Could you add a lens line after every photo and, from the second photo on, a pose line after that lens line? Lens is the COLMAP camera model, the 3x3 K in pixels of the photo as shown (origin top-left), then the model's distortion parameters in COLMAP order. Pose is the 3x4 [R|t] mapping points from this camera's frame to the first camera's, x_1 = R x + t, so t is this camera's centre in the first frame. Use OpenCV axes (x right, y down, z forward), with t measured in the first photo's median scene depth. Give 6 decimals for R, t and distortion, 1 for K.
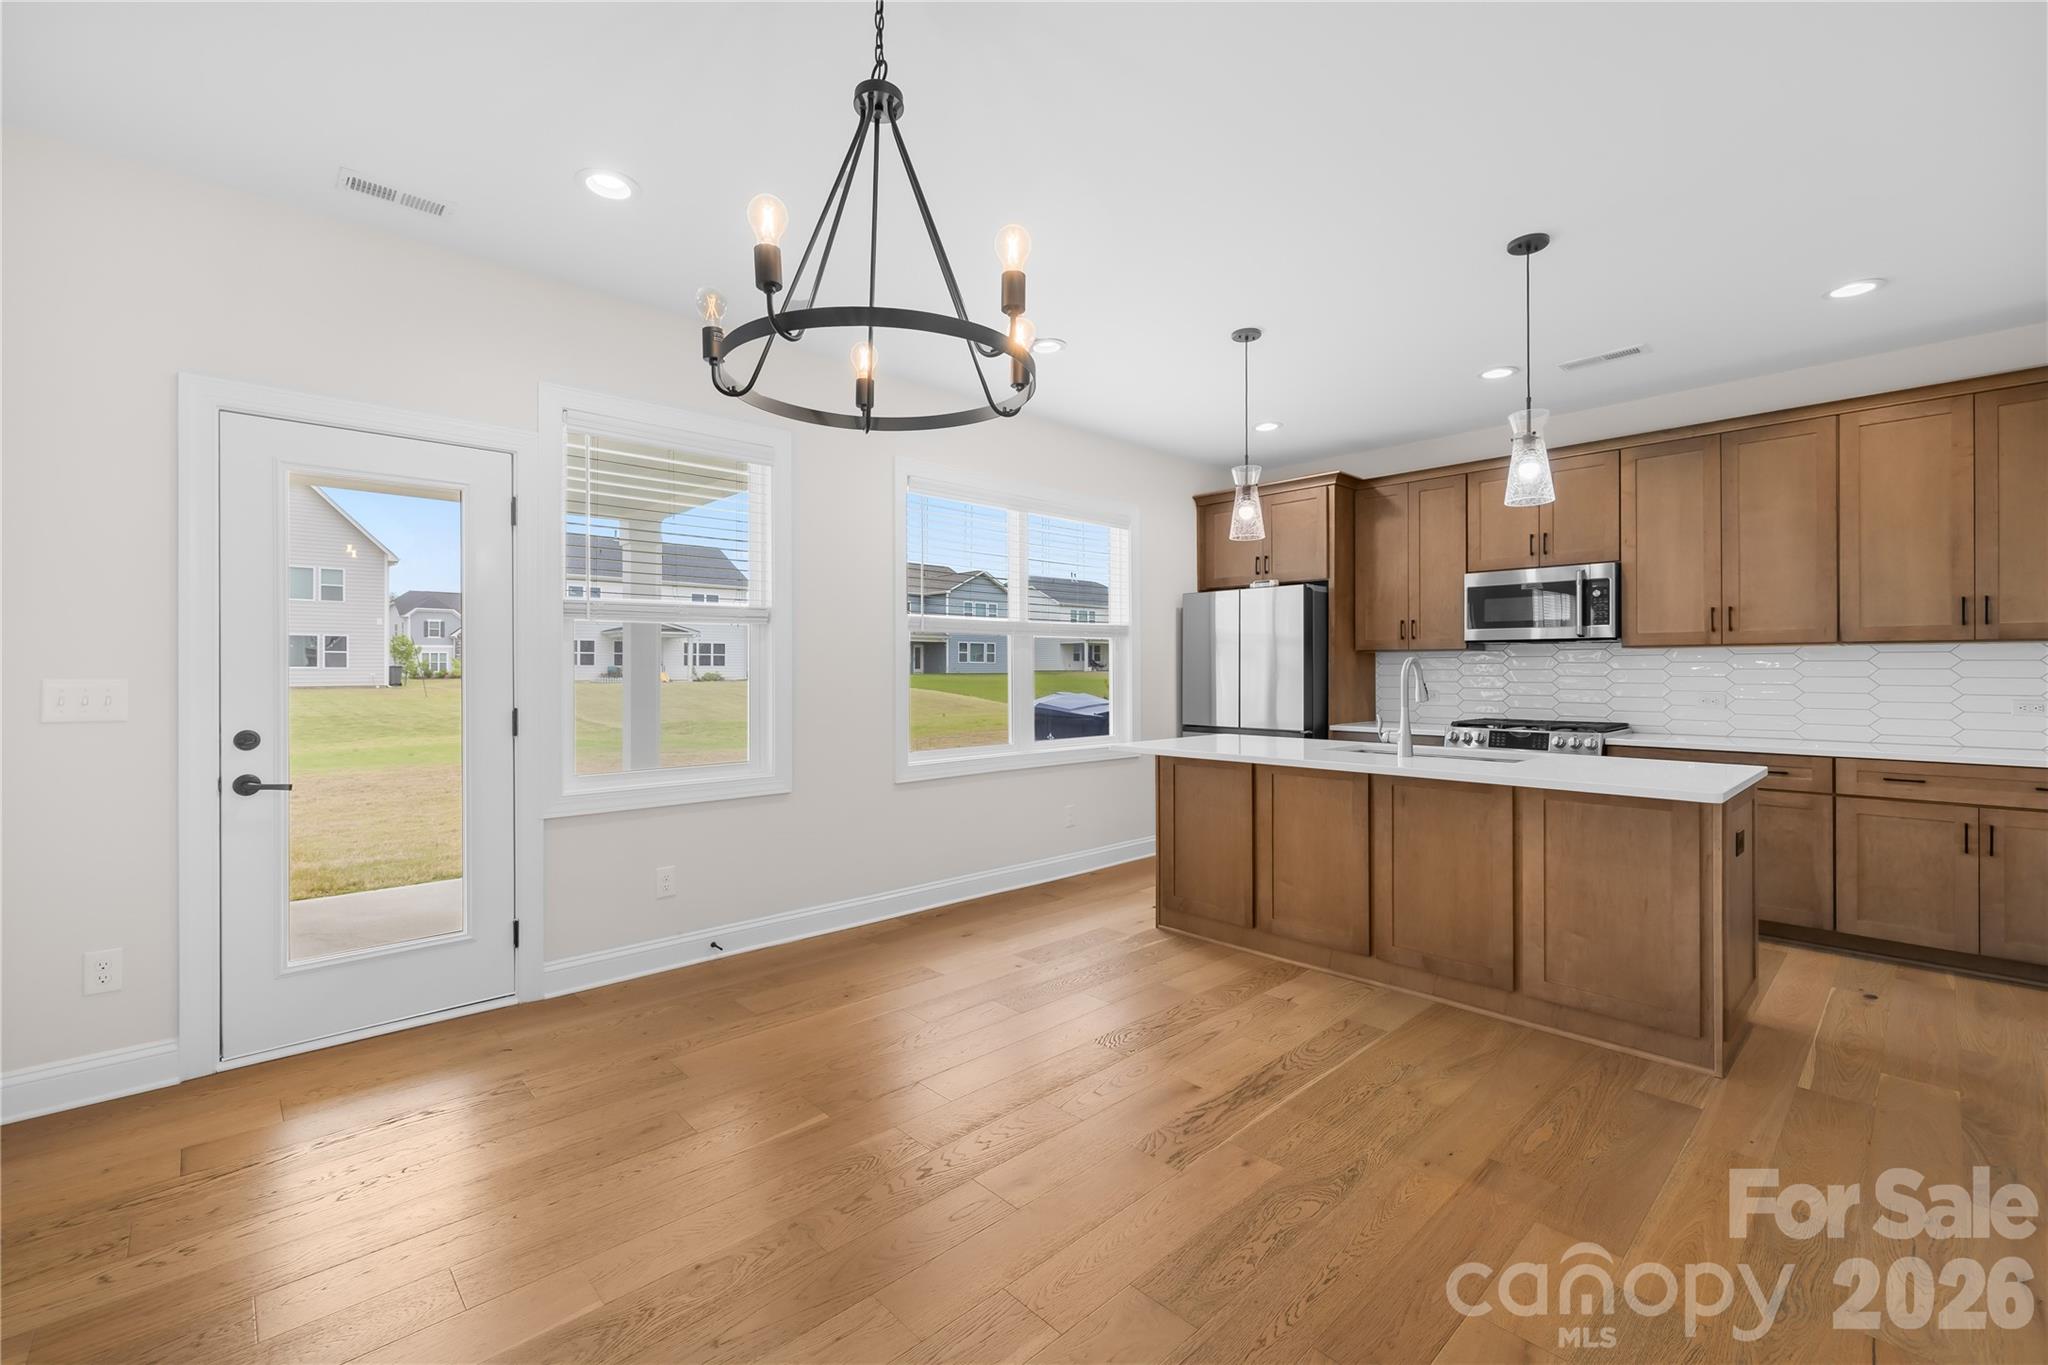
lens RADIAL K [[868.7, 0, 1012.0], [0, 868.7, 666.3], [0, 0, 1]] dist [0.001019, -0.000881]
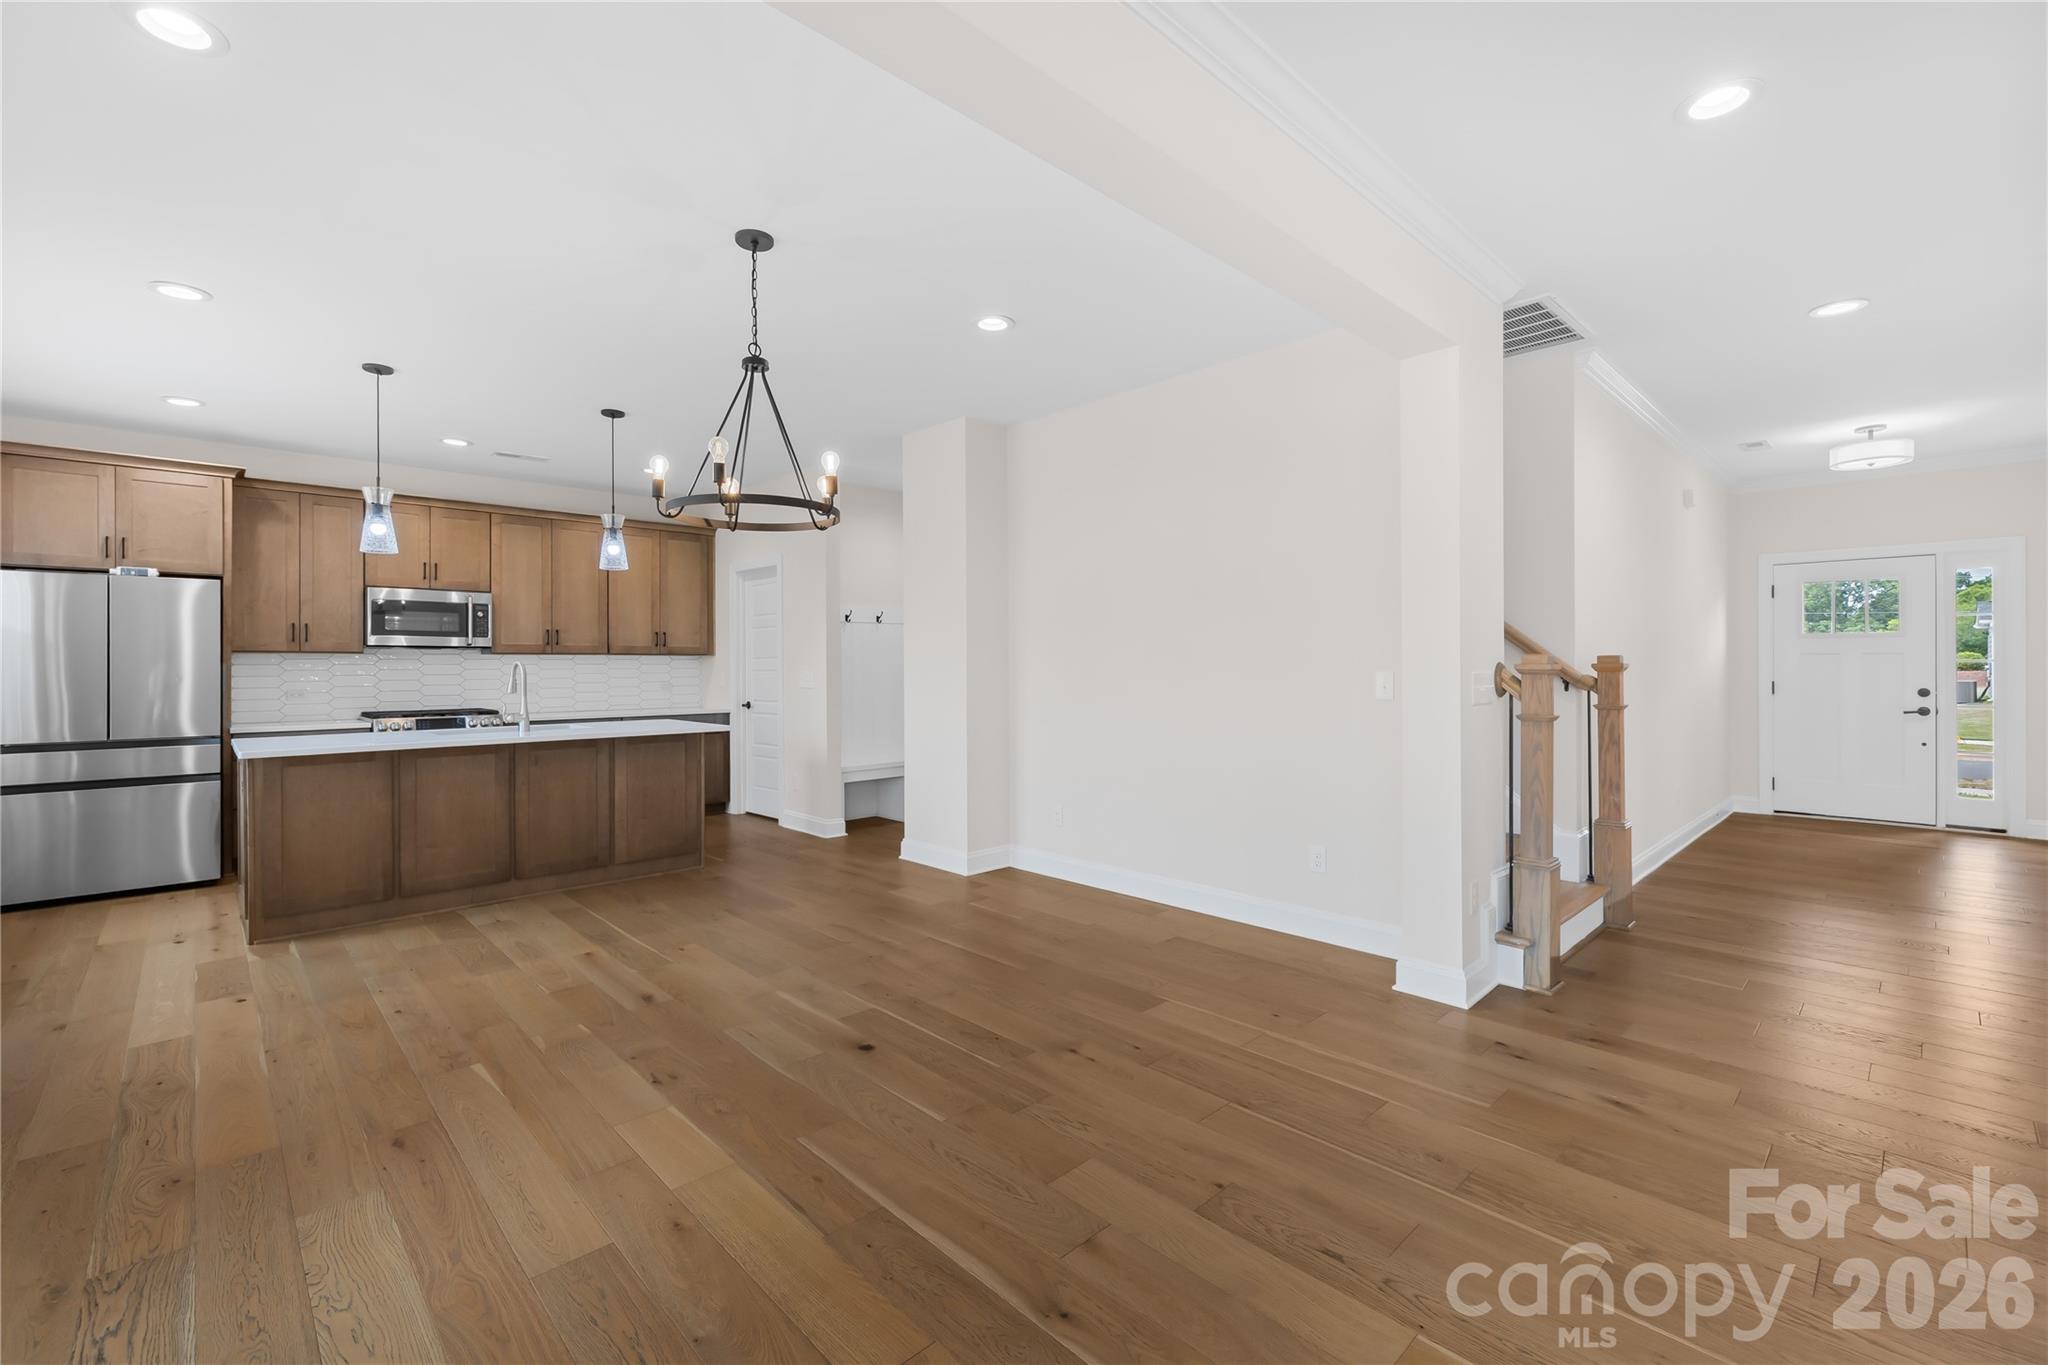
lens RADIAL K [[868.7, 0, 1009.2], [0, 868.7, 672.1], [0, 0, 1]] dist [0.001019, -0.000881]
pose [[0.000827, -0.005087, 0.999987, -0.773895], [-0.001064, 0.999986, 0.005088, 0.000263], [-0.999999, -0.001068, 0.000822, 0.174058]]
